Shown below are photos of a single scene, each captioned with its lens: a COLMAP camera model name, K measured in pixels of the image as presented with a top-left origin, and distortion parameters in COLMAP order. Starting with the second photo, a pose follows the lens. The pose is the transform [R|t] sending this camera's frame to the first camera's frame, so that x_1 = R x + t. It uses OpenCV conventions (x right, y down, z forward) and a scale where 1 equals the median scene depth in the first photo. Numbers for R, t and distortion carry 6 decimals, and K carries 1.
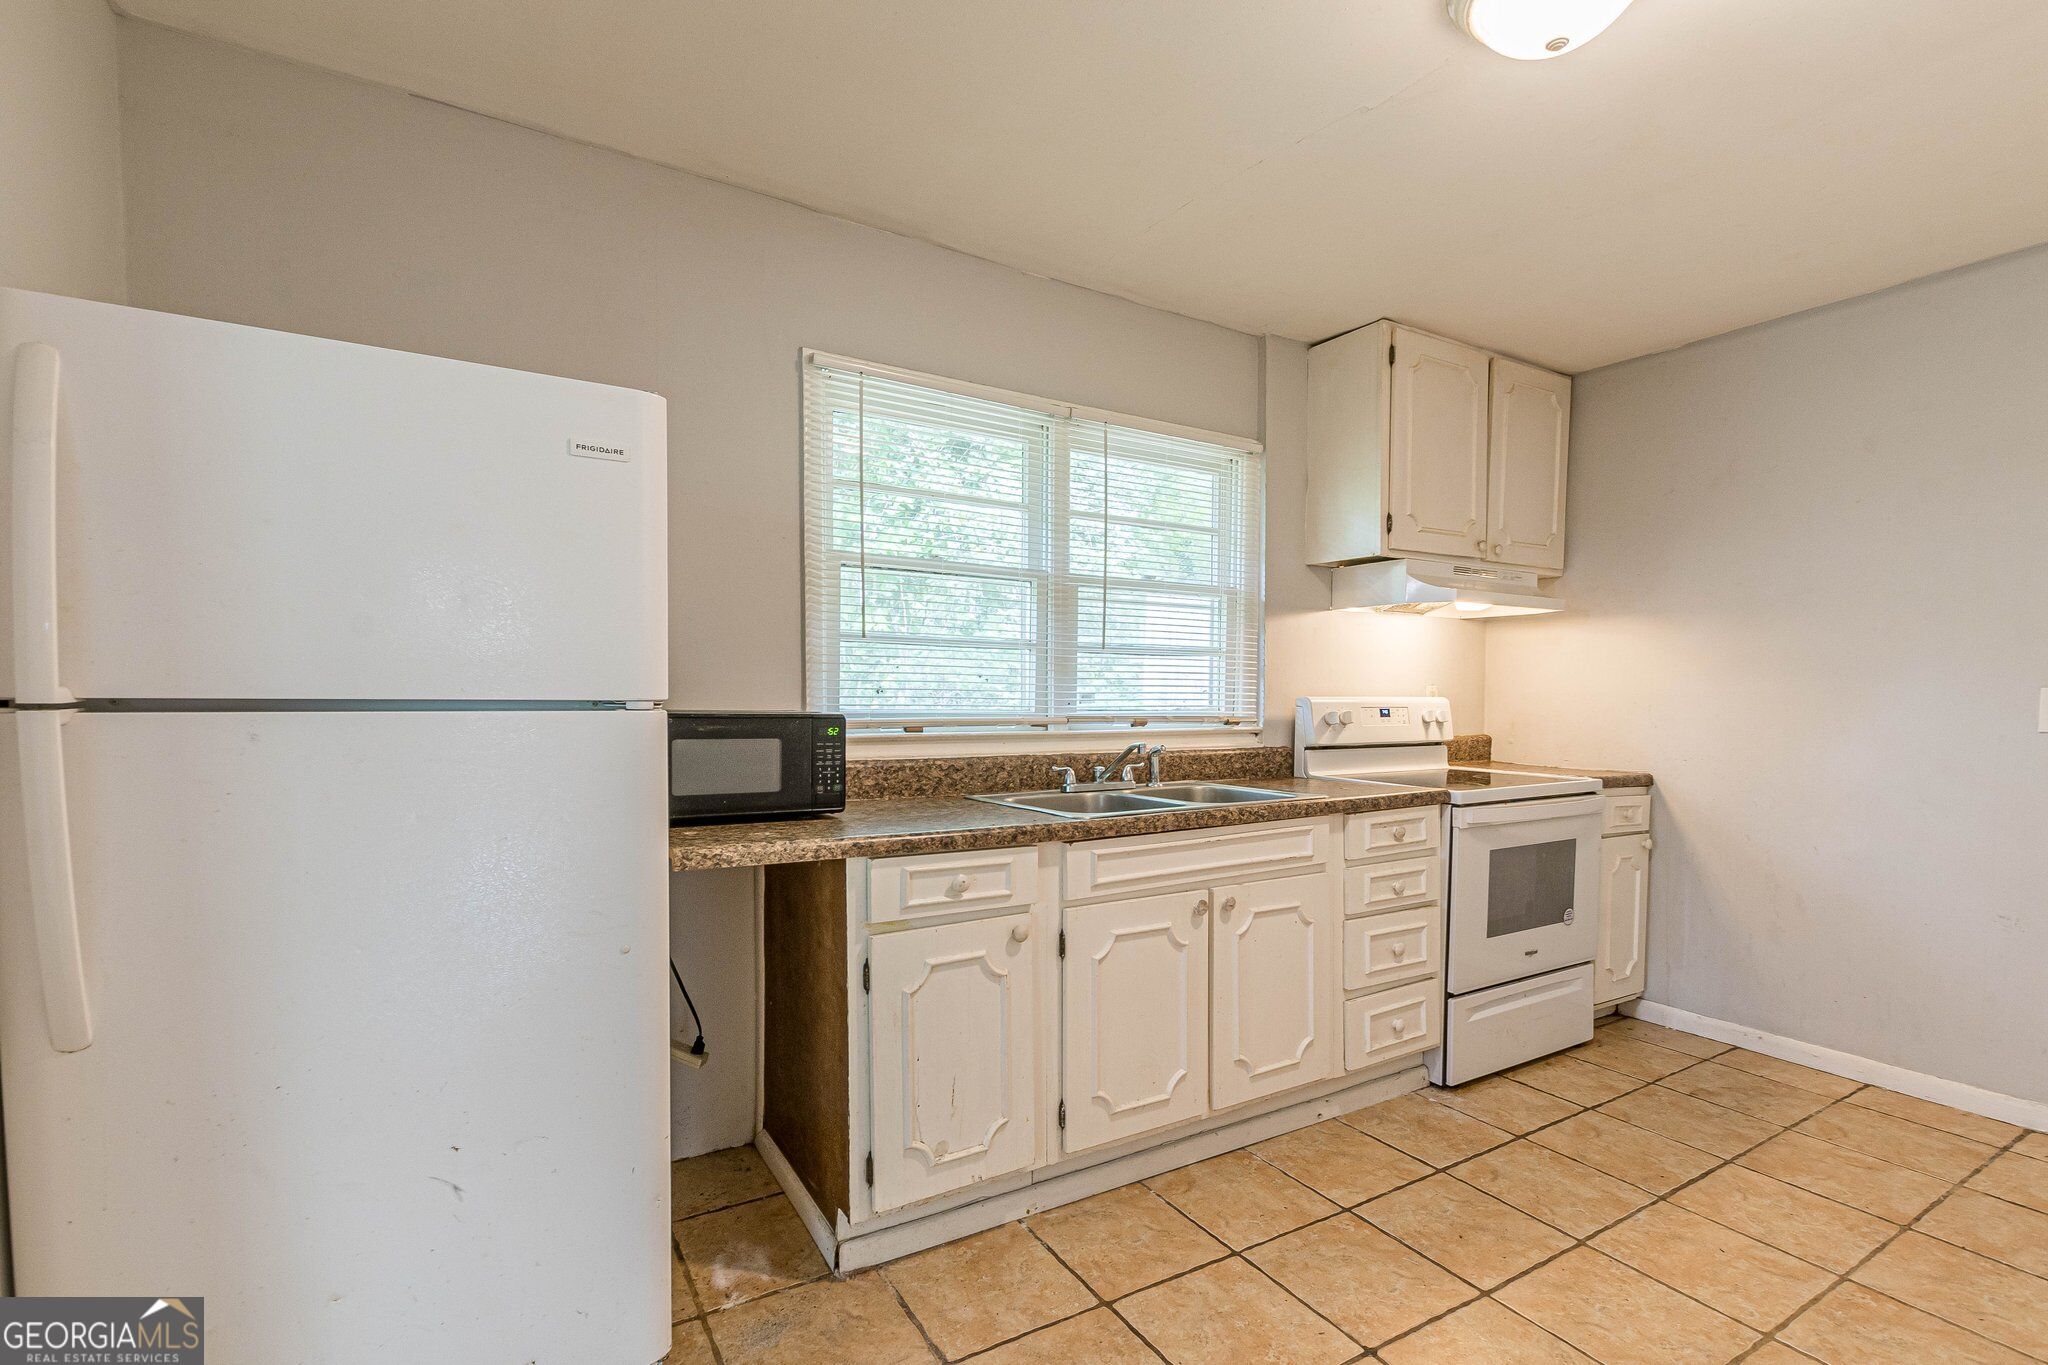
lens RADIAL K [[909.1, 0, 980.4], [0, 909.1, 727.7], [0, 0, 1]] dist [0.006642, -0.002698]
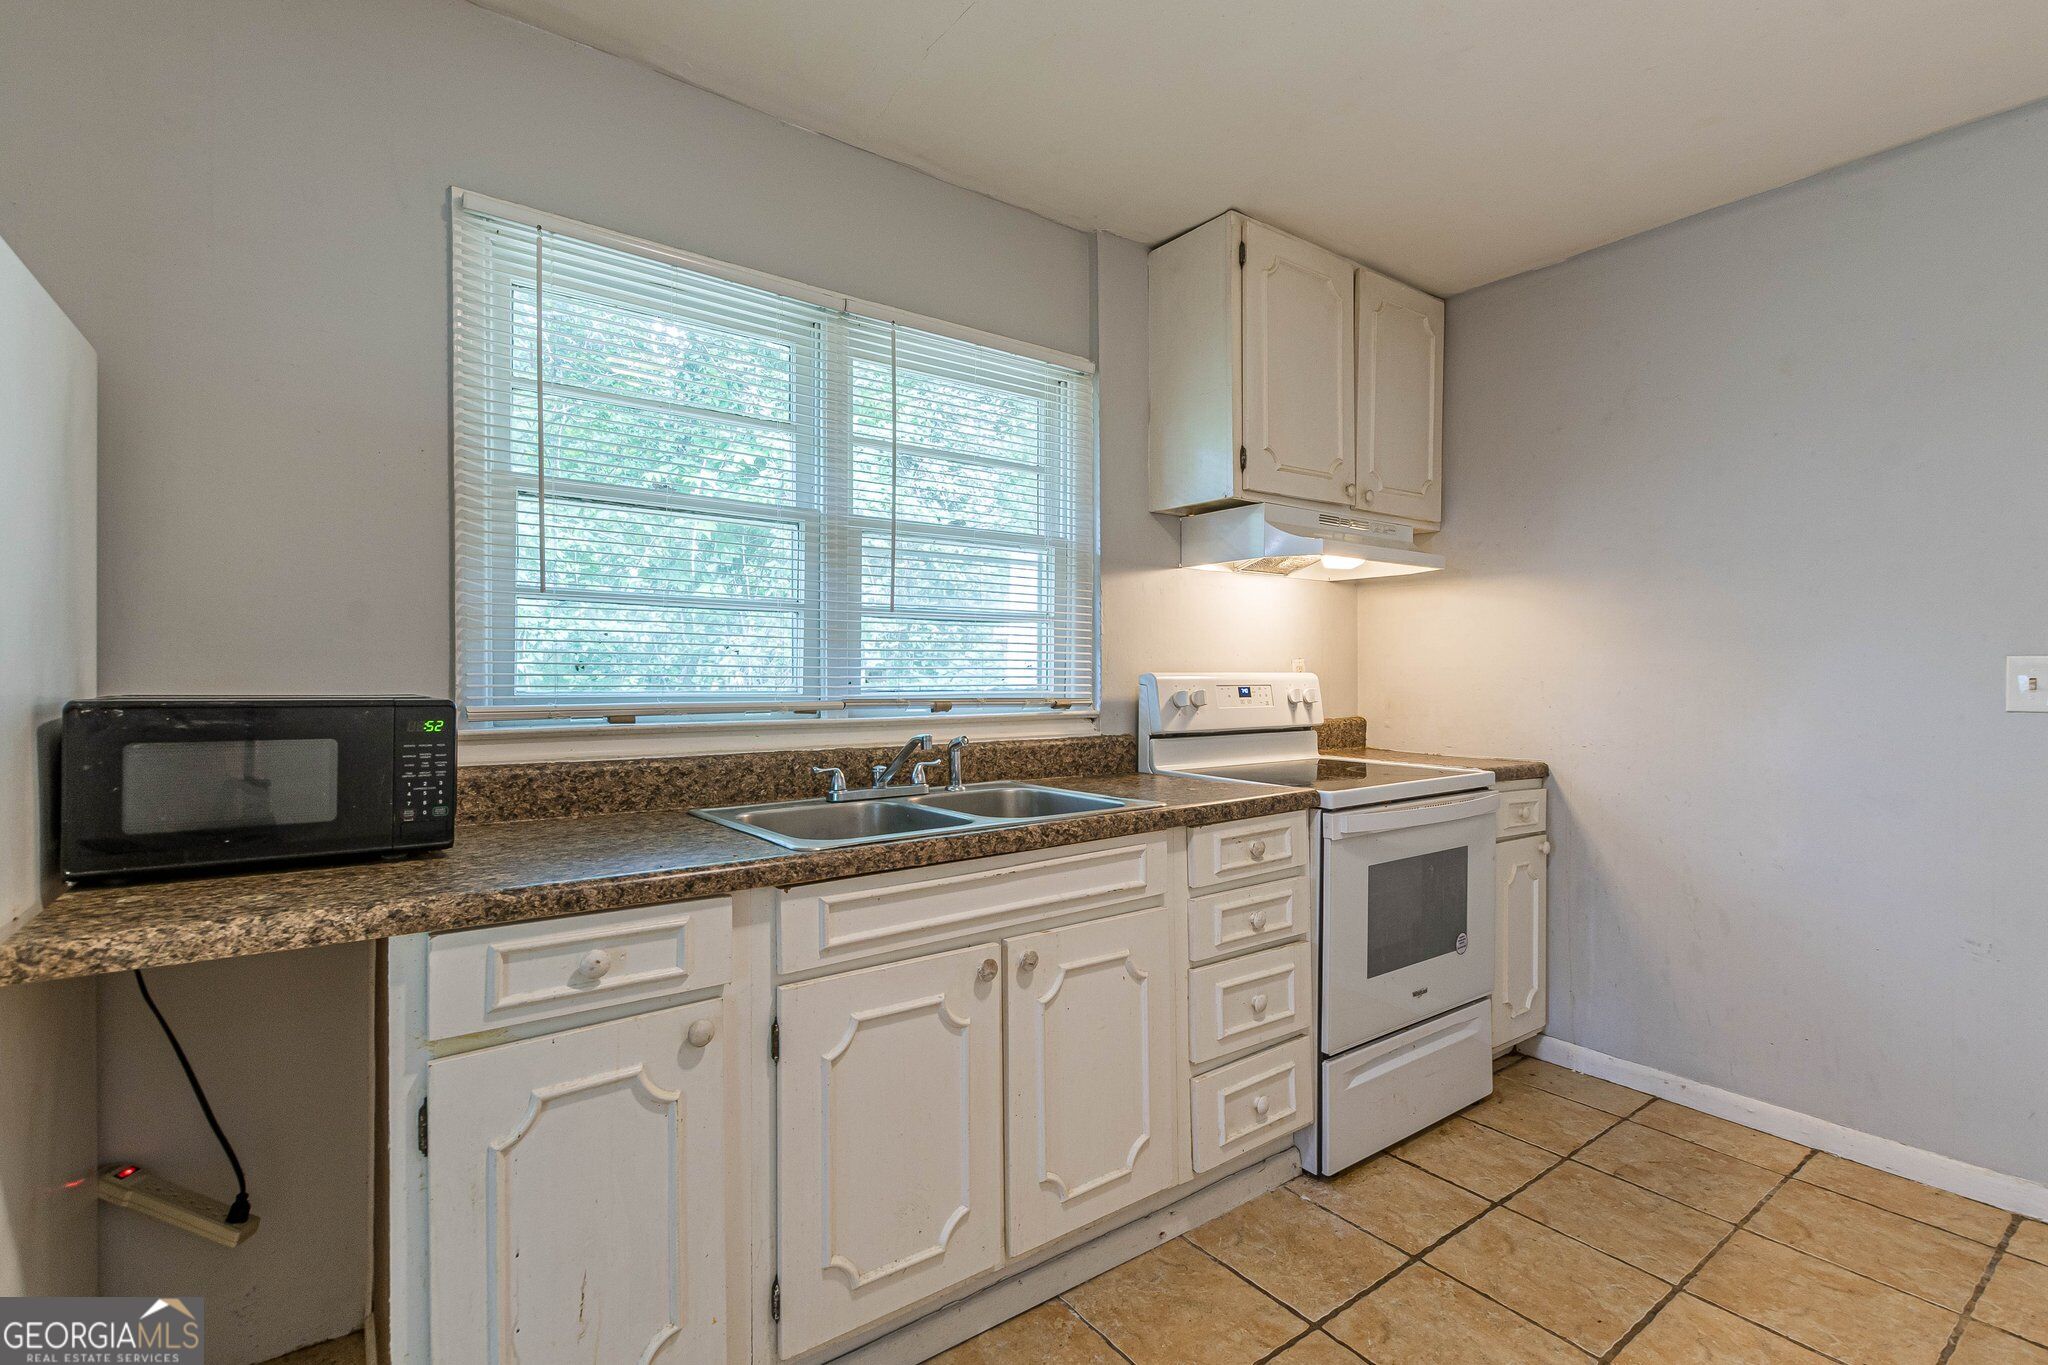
lens RADIAL K [[909.1, 0, 989.0], [0, 909.1, 674.3], [0, 0, 1]] dist [0.006642, -0.002698]
pose [[0.992451, -0.002519, 0.122614, 0.134404], [0.006869, 0.999361, -0.035067, -0.006329], [-0.122447, 0.035645, 0.991835, 0.248043]]
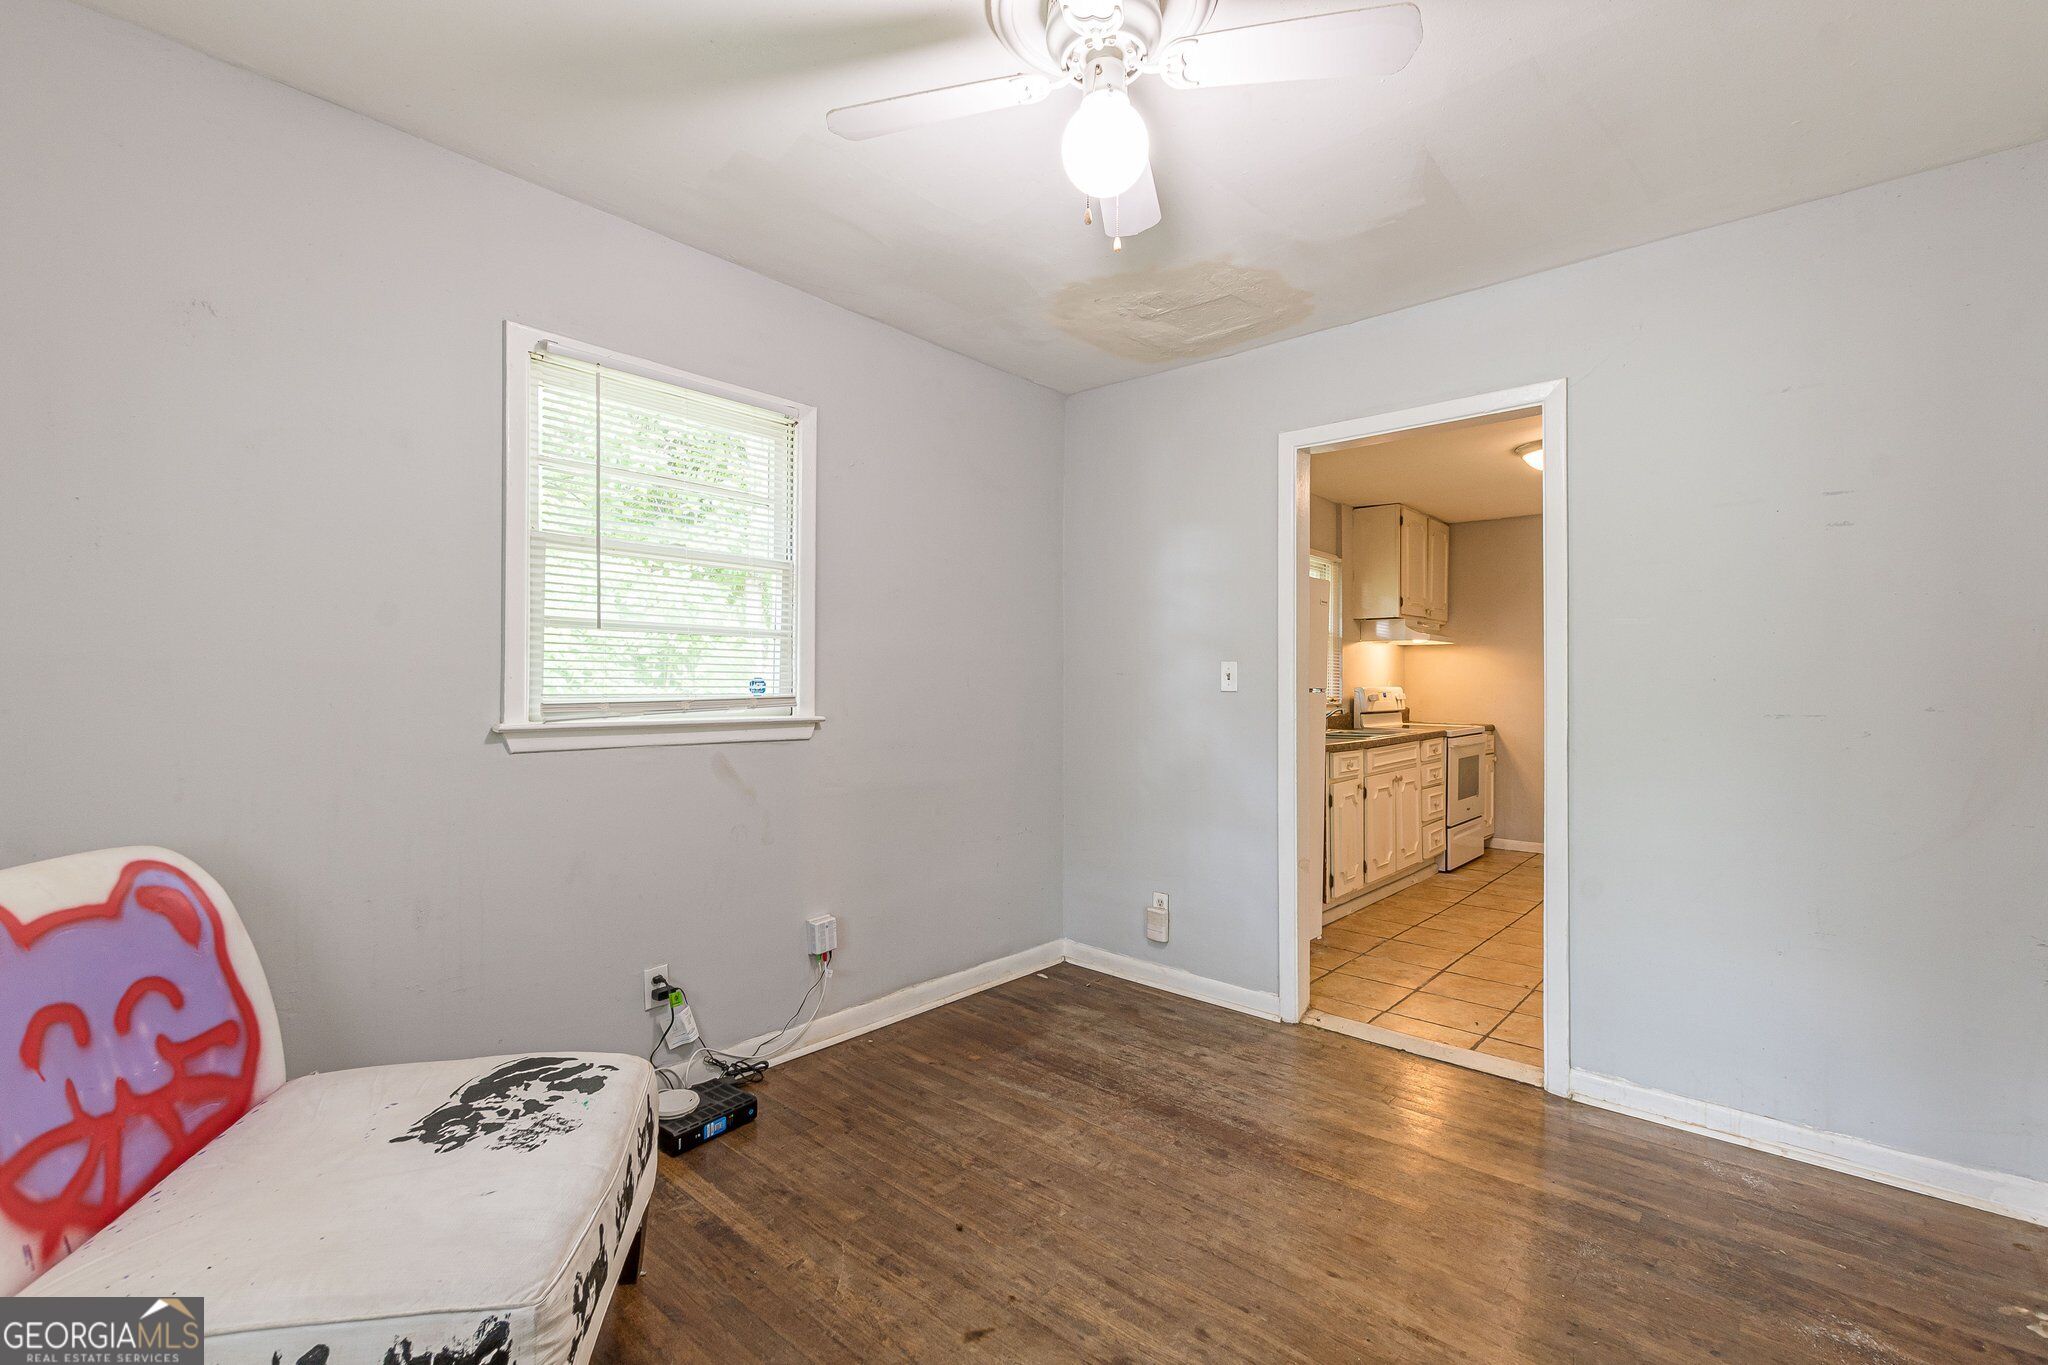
lens RADIAL K [[909.1, 0, 1005.0], [0, 909.1, 682.1], [0, 0, 1]] dist [0.006642, -0.002698]
pose [[0.943282, -0.001318, 0.331991, -1.165540], [0.014054, 0.999254, -0.035966, 0.017135], [-0.331696, 0.038592, 0.942597, -0.680669]]
